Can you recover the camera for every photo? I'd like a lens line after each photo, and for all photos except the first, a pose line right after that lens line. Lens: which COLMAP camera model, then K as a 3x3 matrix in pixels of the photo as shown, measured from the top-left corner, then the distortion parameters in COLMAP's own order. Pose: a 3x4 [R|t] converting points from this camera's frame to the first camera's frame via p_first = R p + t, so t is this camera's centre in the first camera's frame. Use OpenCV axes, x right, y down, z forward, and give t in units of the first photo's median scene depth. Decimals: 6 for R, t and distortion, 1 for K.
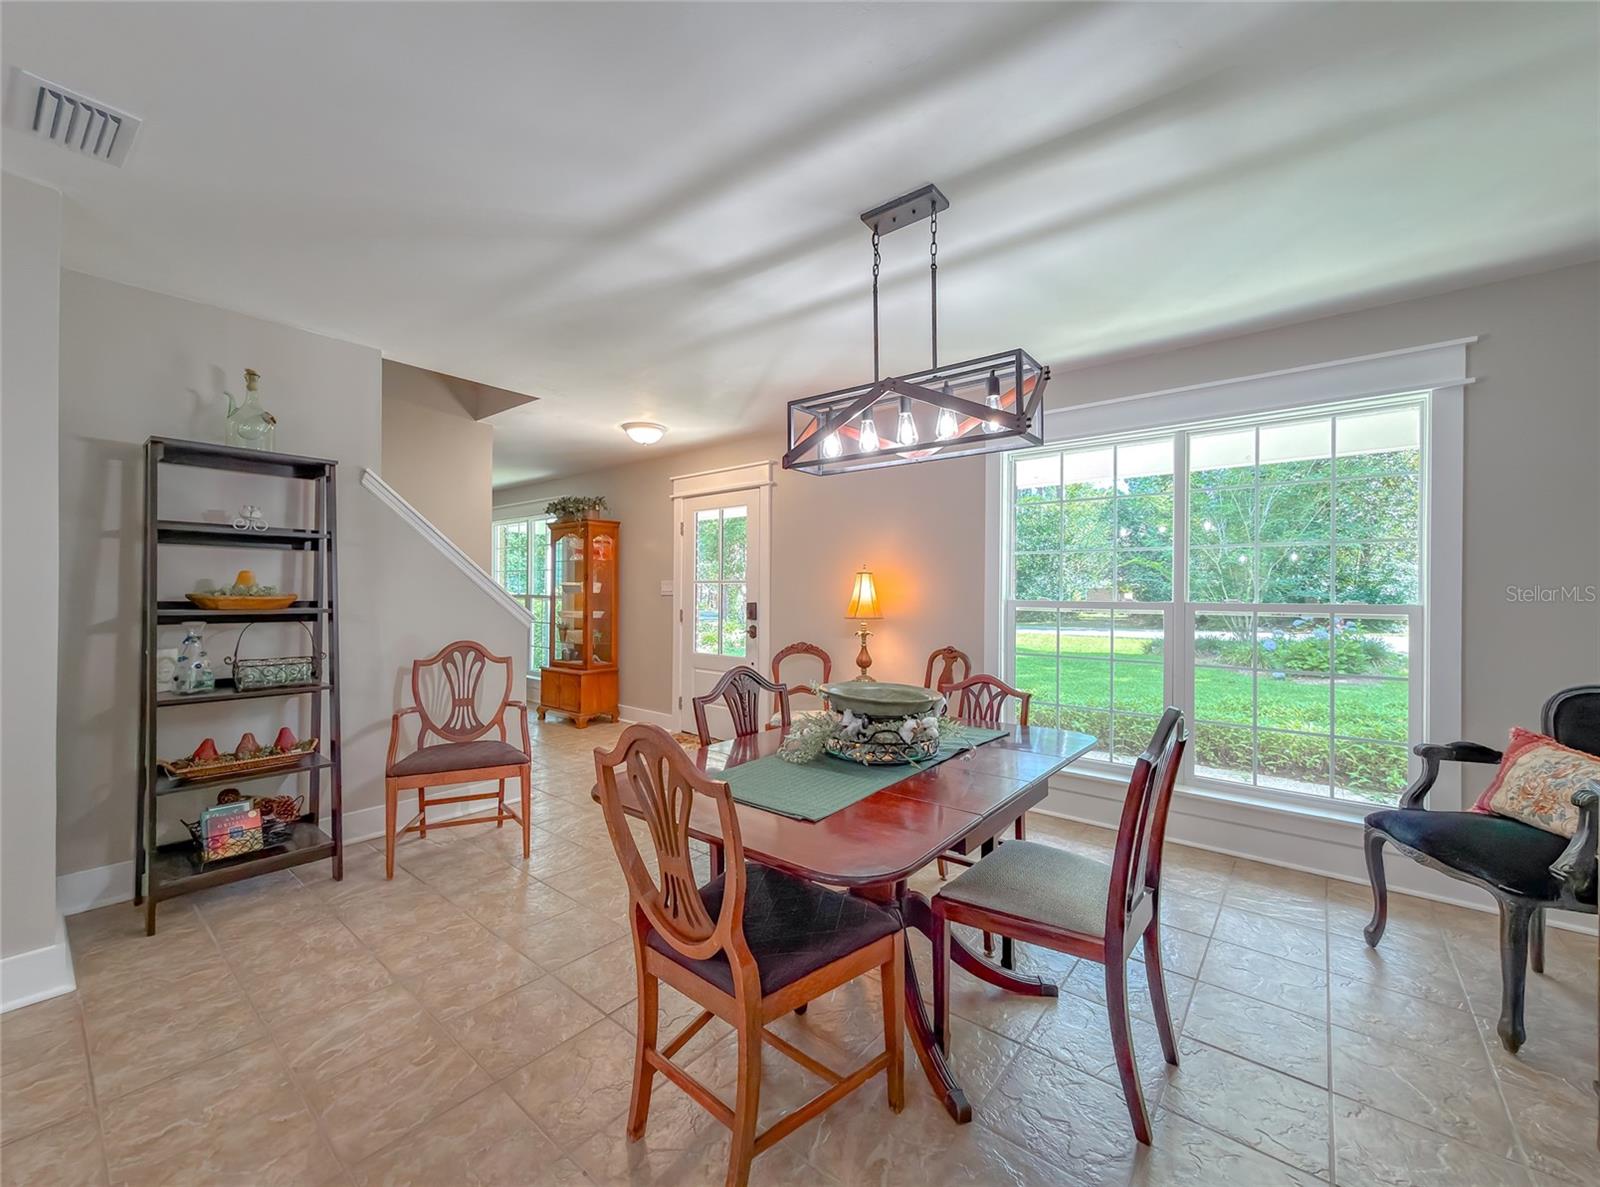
lens RADIAL K [[640.9, 0, 800.0], [0, 640.9, 593.5], [0, 0, 1]] dist [0.000691, 0.000532]
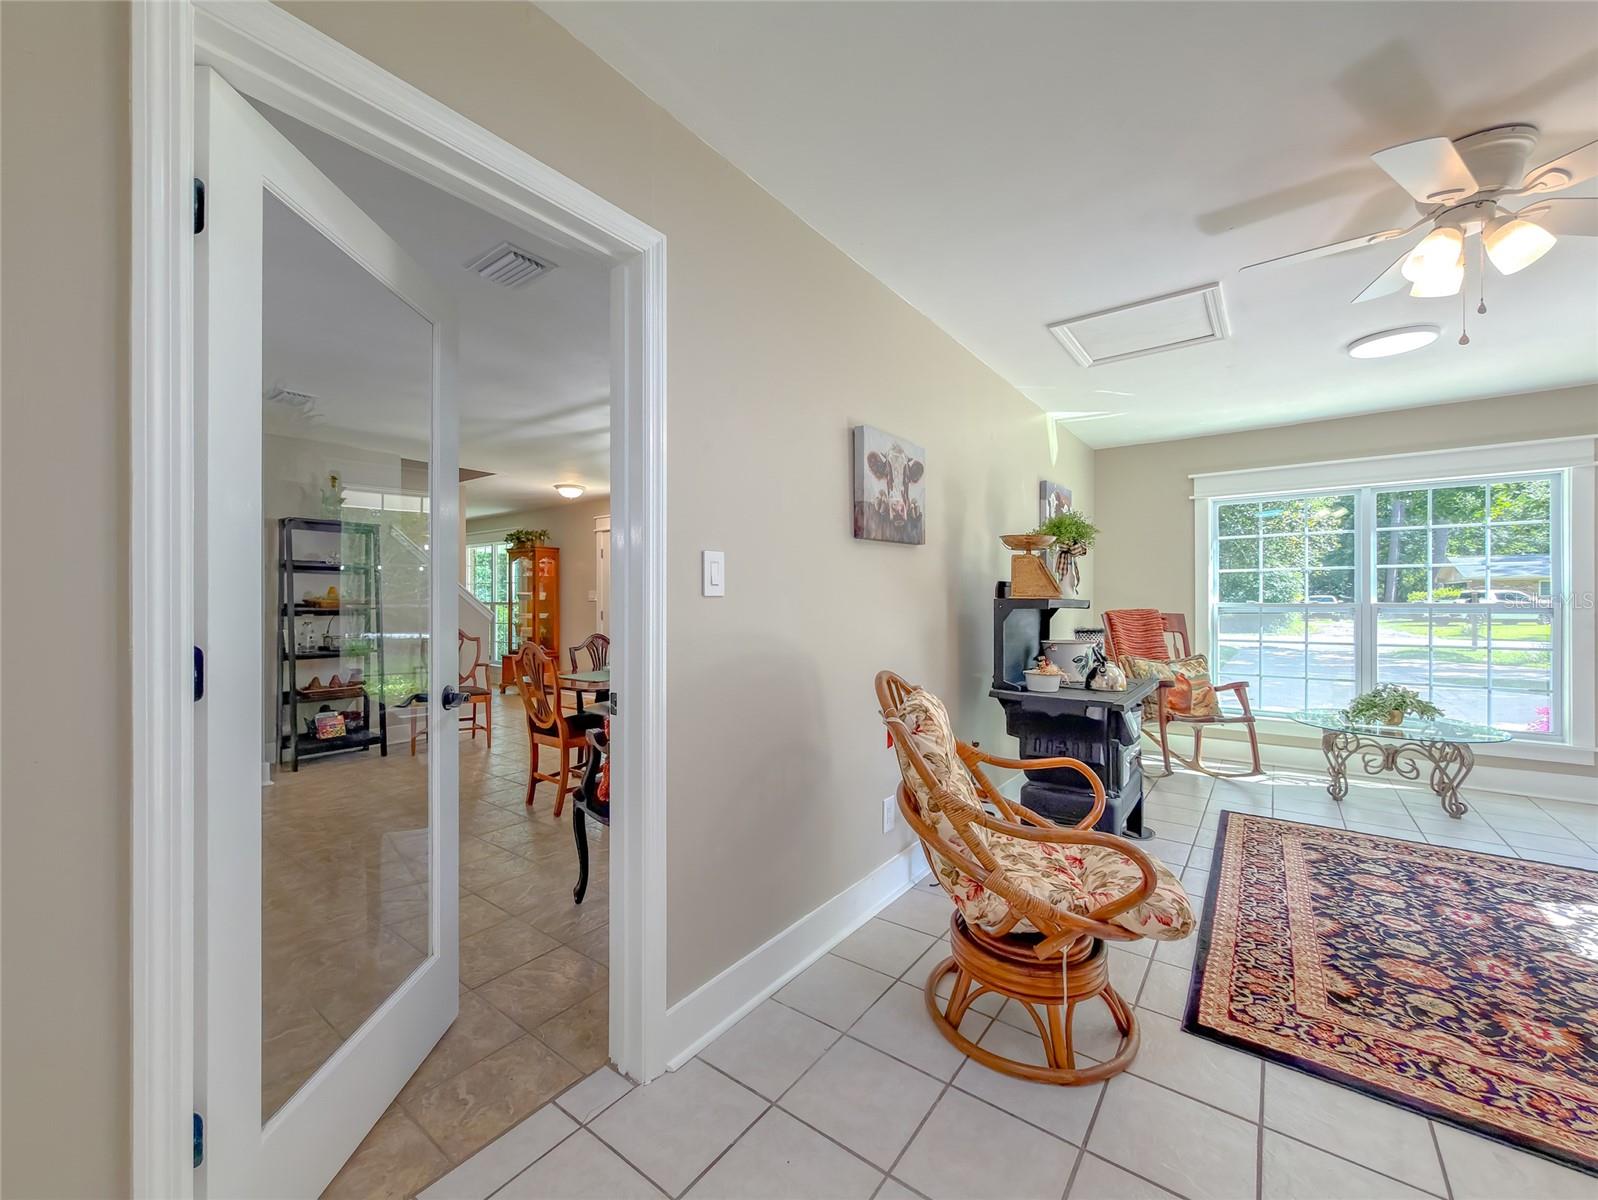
lens RADIAL K [[640.8, 0, 799.0], [0, 640.8, 600.0], [0, 0, 1]] dist [-0.016627, -0.000027]
pose [[0.999134, -0.007442, 0.040930, 0.305420], [0.007591, 0.999965, -0.003470, 0.014860], [-0.040903, 0.003777, 0.999156, -0.677087]]
